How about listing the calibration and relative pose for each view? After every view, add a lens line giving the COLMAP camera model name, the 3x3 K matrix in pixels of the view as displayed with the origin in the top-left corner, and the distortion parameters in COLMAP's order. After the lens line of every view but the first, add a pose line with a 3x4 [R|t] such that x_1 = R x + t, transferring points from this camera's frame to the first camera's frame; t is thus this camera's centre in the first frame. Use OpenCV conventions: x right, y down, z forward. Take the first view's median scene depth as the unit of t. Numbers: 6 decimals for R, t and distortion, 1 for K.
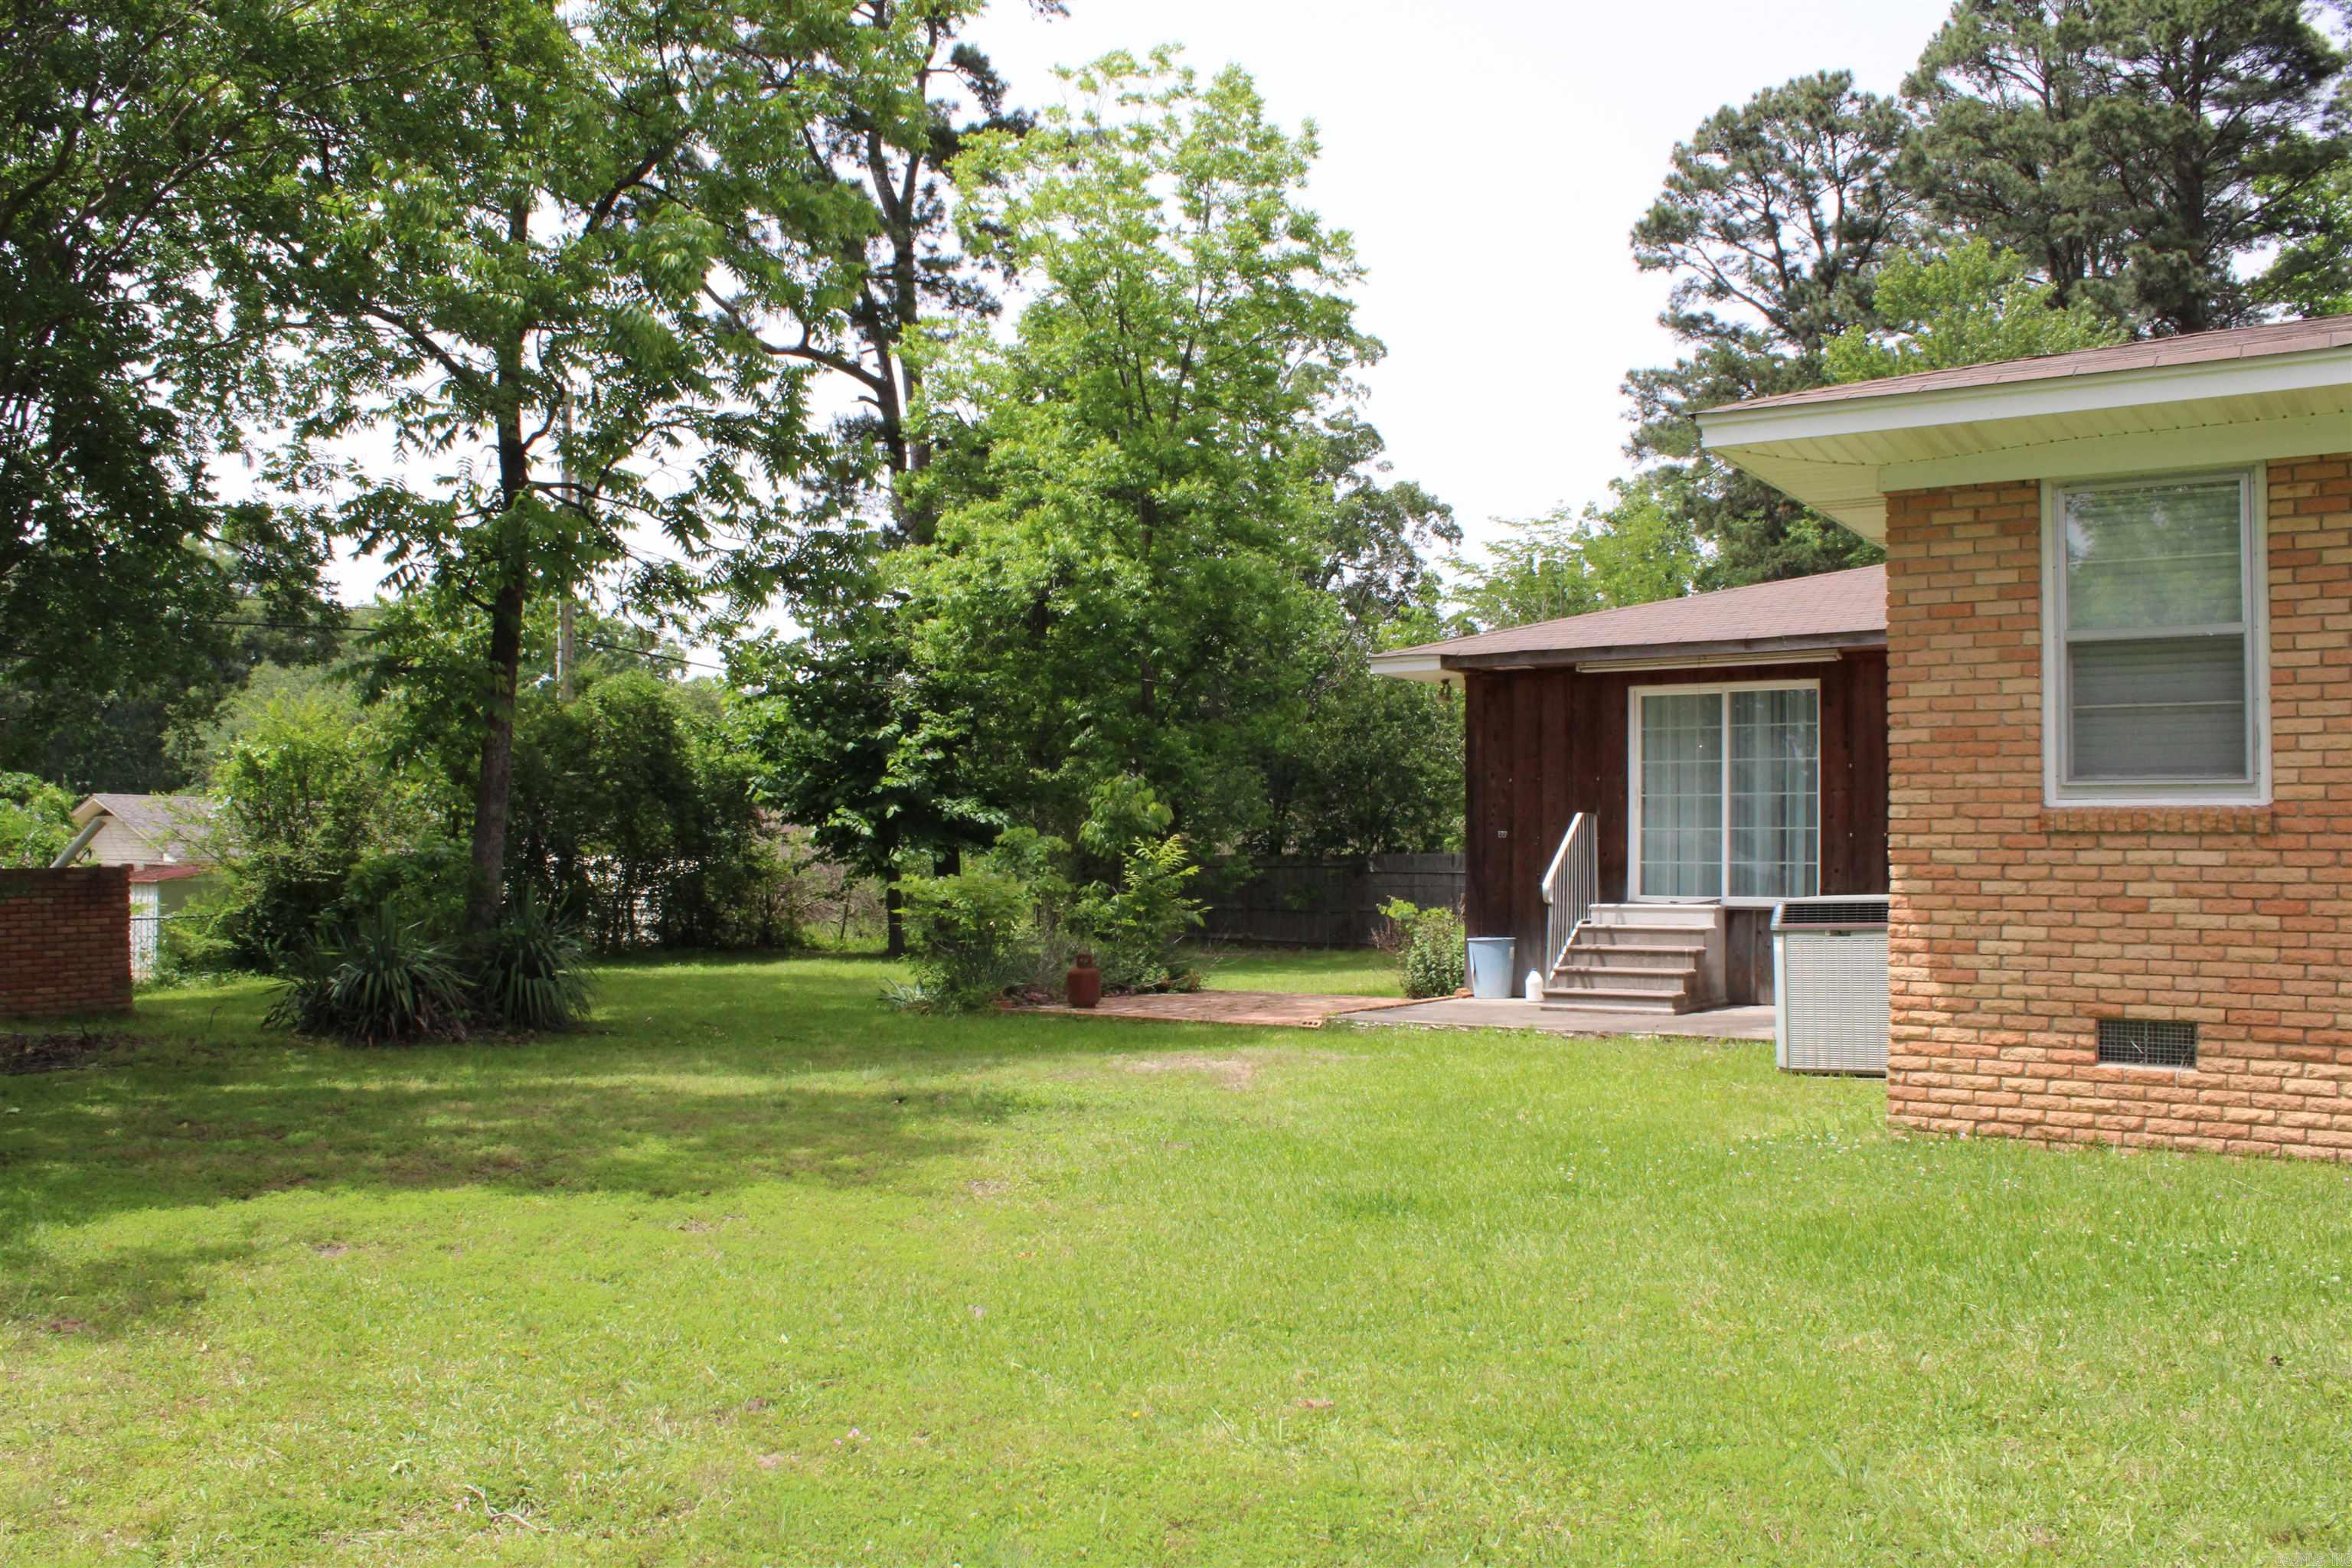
lens RADIAL K [[1958.1, 0, 1173.8], [0, 1958.1, 794.1], [0, 0, 1]] dist [-0.168959, 0.150790]
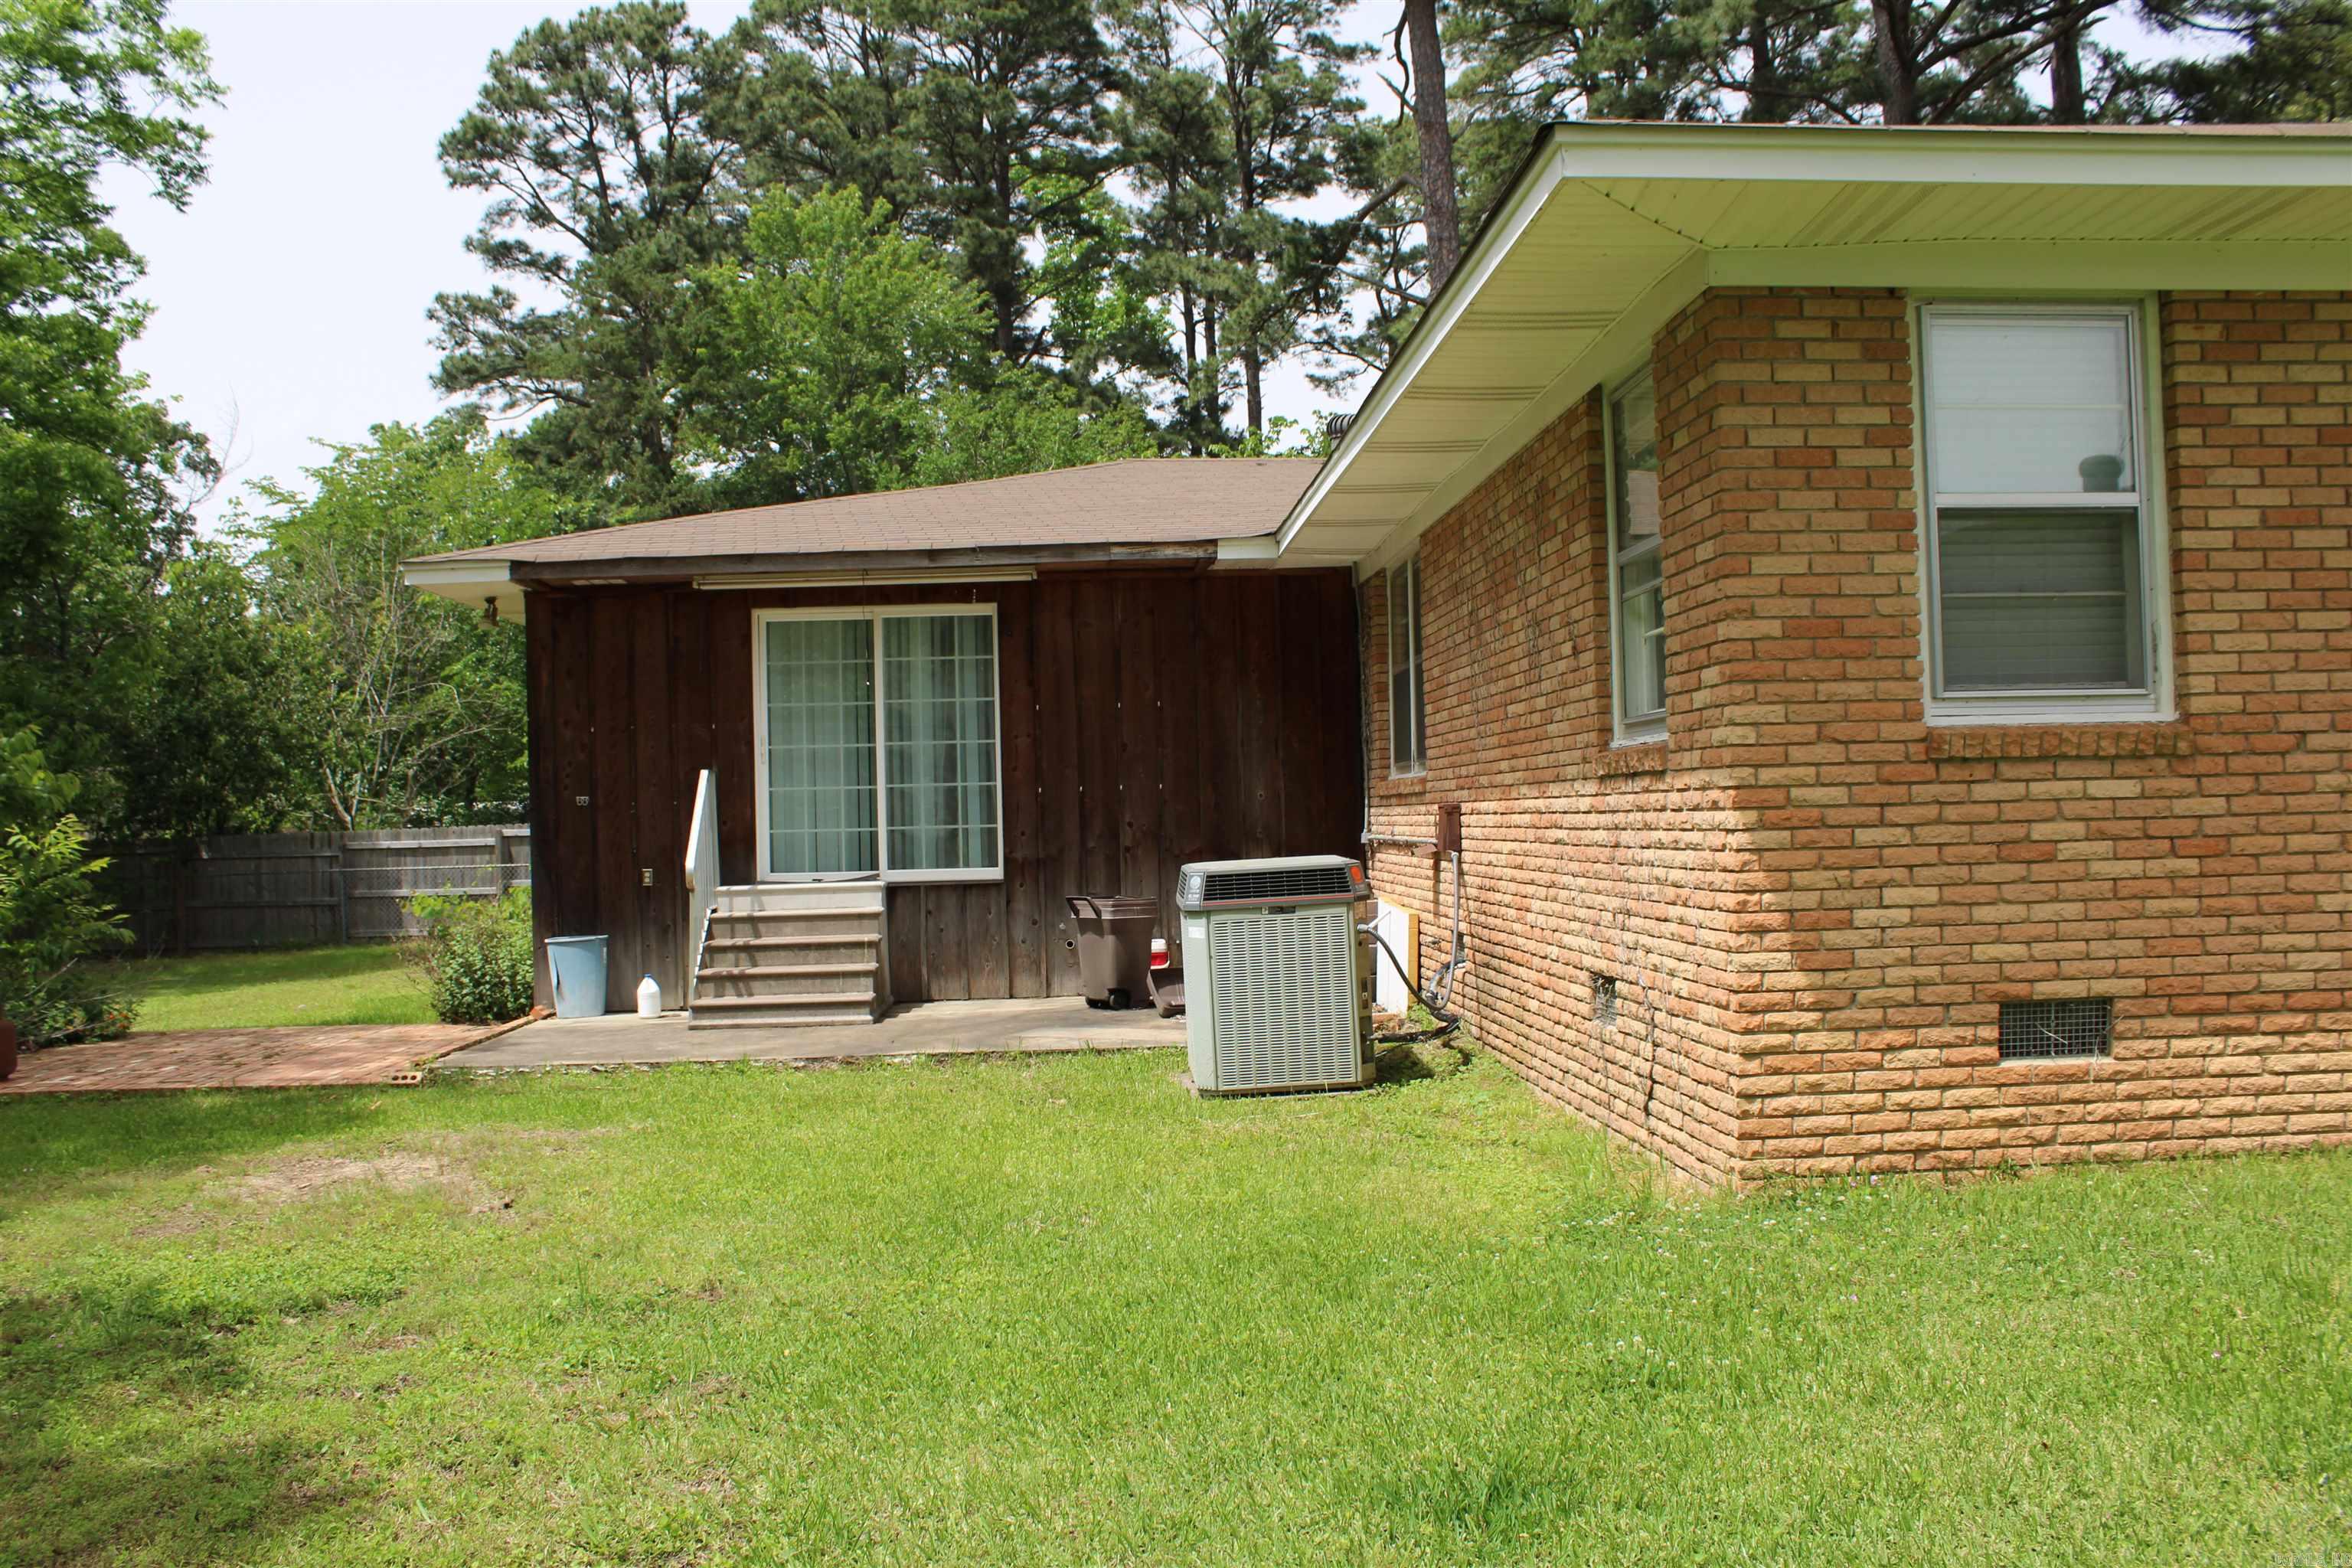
lens RADIAL K [[1958.1, 0, 1167.1], [0, 1958.1, 786.6], [0, 0, 1]] dist [-0.168959, 0.150790]
pose [[0.797377, -0.020539, 0.603132, -0.123248], [0.014059, 0.999782, 0.015461, 0.007703], [-0.603318, -0.003849, 0.797492, 0.304763]]
